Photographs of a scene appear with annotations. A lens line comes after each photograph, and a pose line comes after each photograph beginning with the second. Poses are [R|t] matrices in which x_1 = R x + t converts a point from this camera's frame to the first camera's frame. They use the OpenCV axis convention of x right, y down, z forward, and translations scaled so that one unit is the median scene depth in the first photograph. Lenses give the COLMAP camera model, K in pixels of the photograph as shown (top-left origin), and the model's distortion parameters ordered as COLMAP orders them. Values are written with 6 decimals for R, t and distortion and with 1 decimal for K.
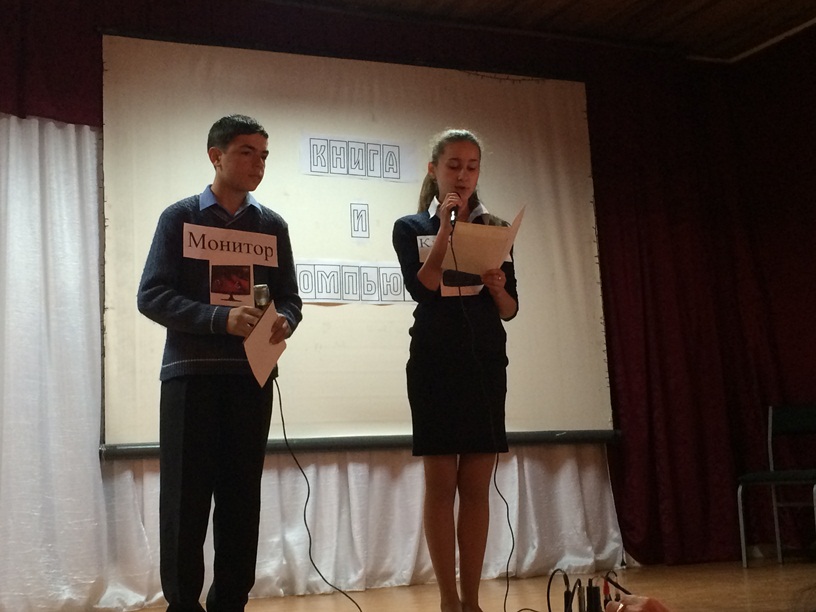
lens RADIAL K [[1249.8, 0, 407.8], [0, 1249.8, 291.6], [0, 0, 1]] dist [0.056889, -0.024499]
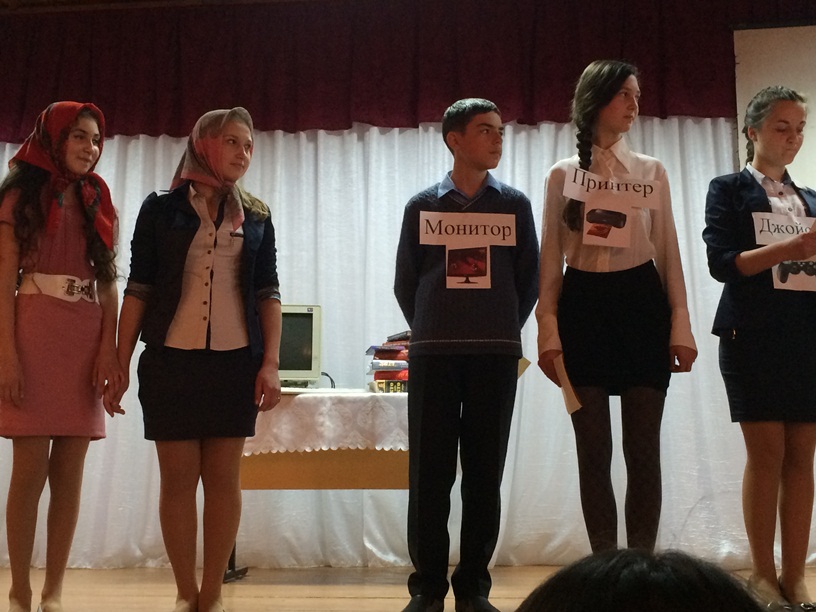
lens RADIAL K [[1140.4, 0, 408.0], [0, 1140.4, 306.0], [0, 0, 1]] dist [0.036929, 0.073968]
pose [[0.853815, -0.041949, -0.518884, 0.297074], [0.057320, 0.998263, 0.013614, 0.010709], [0.517412, -0.041367, 0.854736, 0.175279]]
